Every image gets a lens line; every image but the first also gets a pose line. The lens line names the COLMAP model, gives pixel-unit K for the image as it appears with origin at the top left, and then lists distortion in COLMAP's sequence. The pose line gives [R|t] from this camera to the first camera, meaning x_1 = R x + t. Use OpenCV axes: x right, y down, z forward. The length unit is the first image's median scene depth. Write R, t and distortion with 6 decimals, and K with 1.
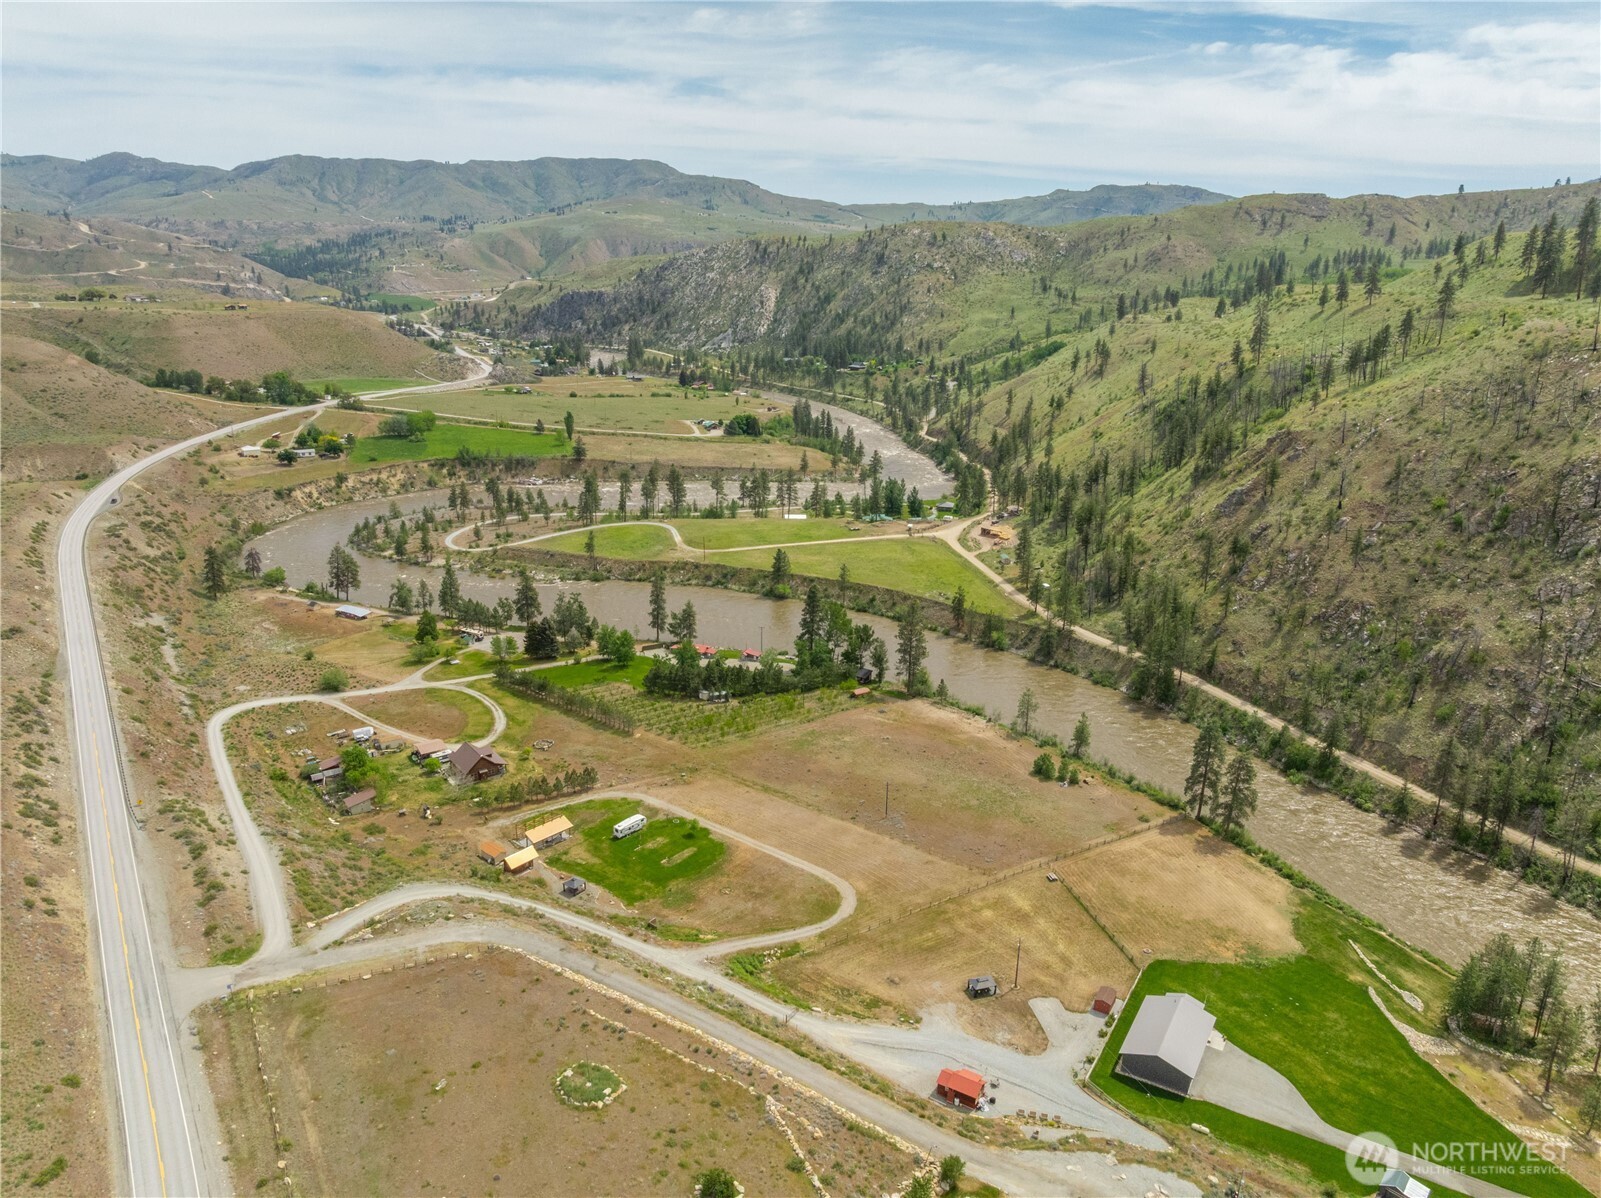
lens RADIAL K [[1125.4, 0, 801.9], [0, 1125.4, 600.5], [0, 0, 1]] dist [-0.042692, 0.007191]
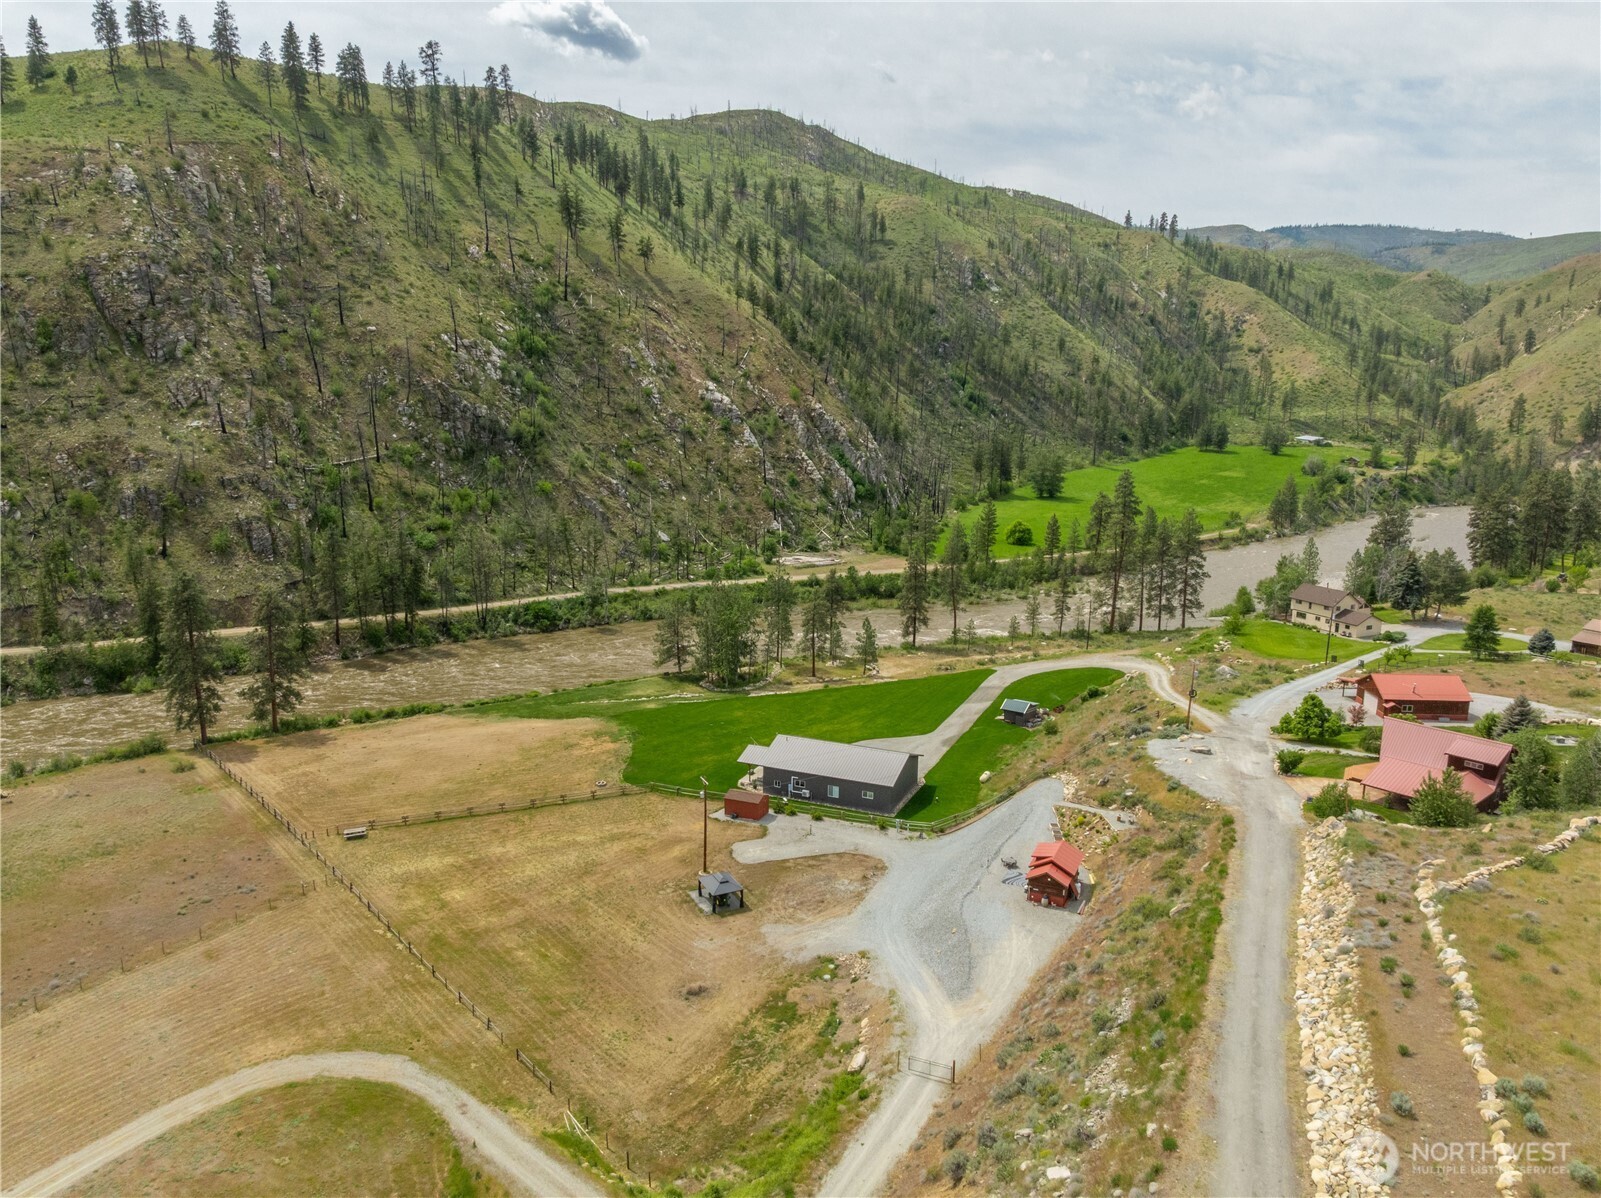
lens RADIAL K [[1125.4, 0, 801.9], [0, 1125.4, 600.5], [0, 0, 1]] dist [-0.042692, 0.007191]
pose [[-0.126170, -0.214871, 0.968458, -0.190332], [0.286858, 0.926650, 0.242967, 0.054128], [-0.949628, 0.308465, -0.055277, 0.538645]]
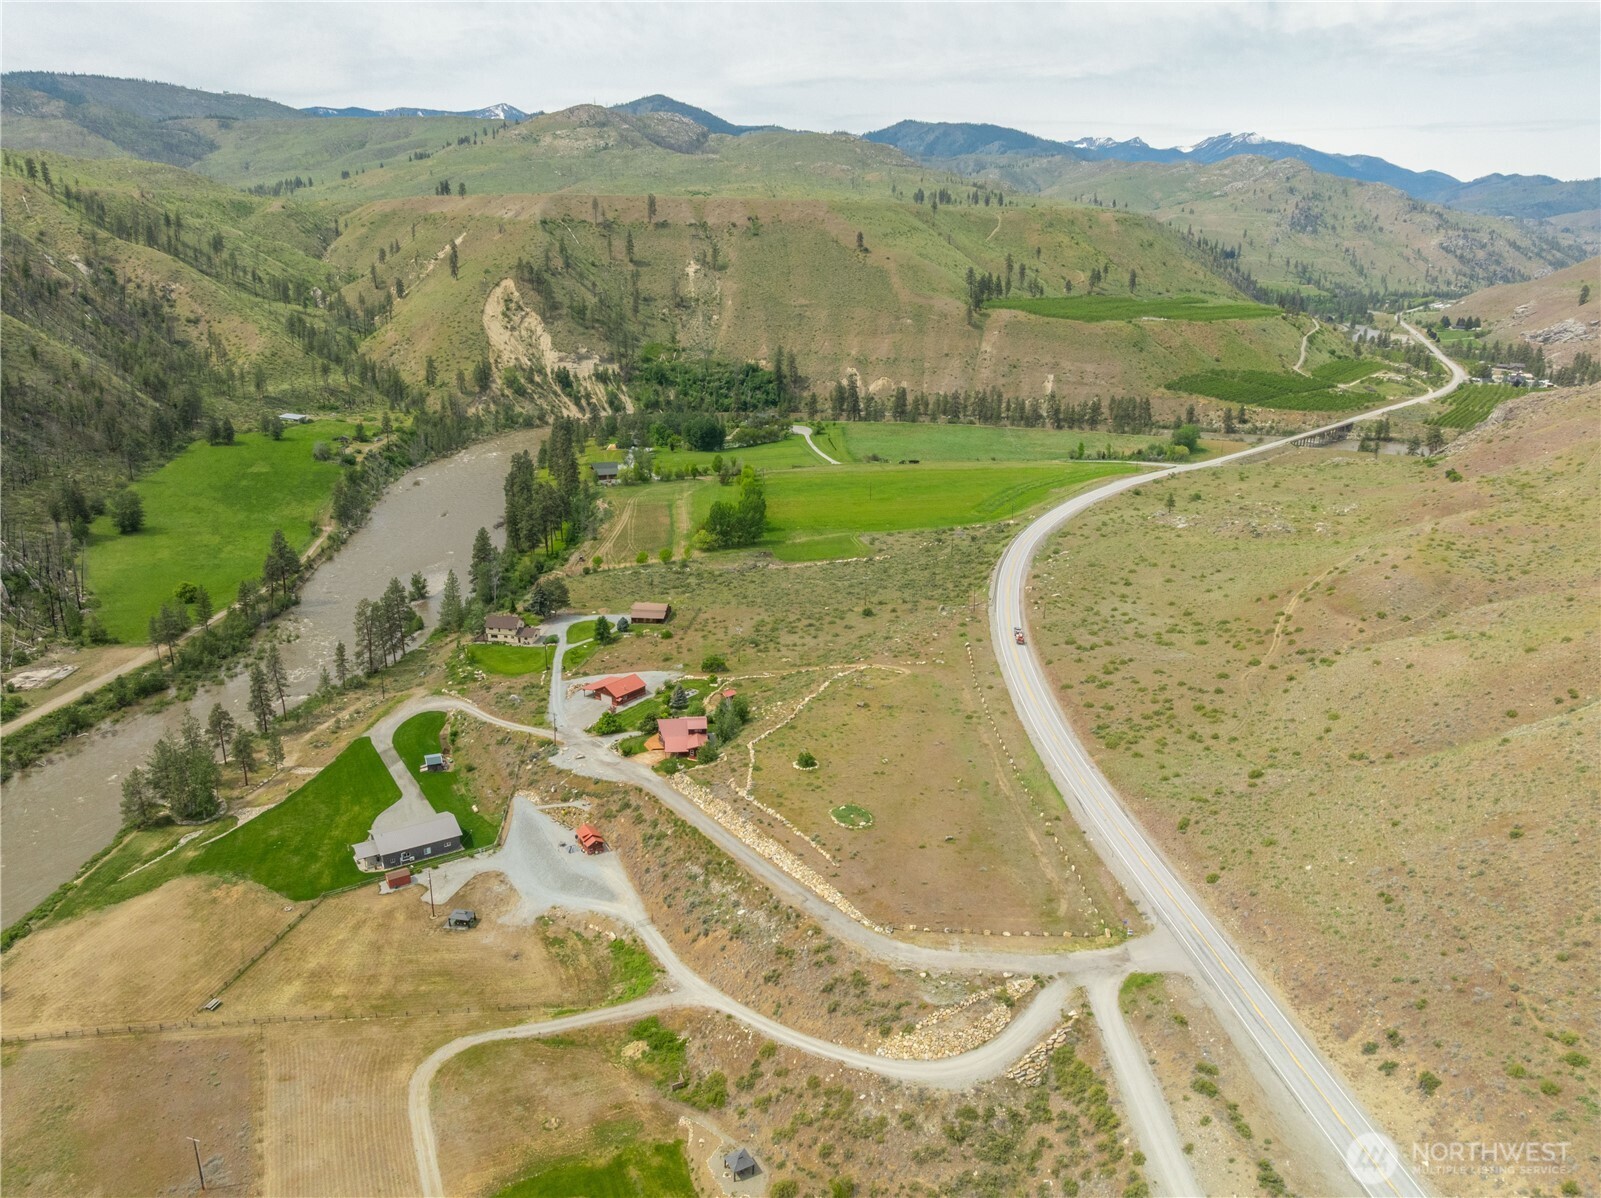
lens RADIAL K [[1129.3, 0, 800.5], [0, 1129.3, 599.0], [0, 0, 1]] dist [-0.032072, -0.009589]
pose [[-0.890653, -0.167892, 0.422551, -0.304015], [0.109281, 0.823046, 0.557362, -0.270776], [-0.441355, 0.542593, -0.714701, 0.830103]]
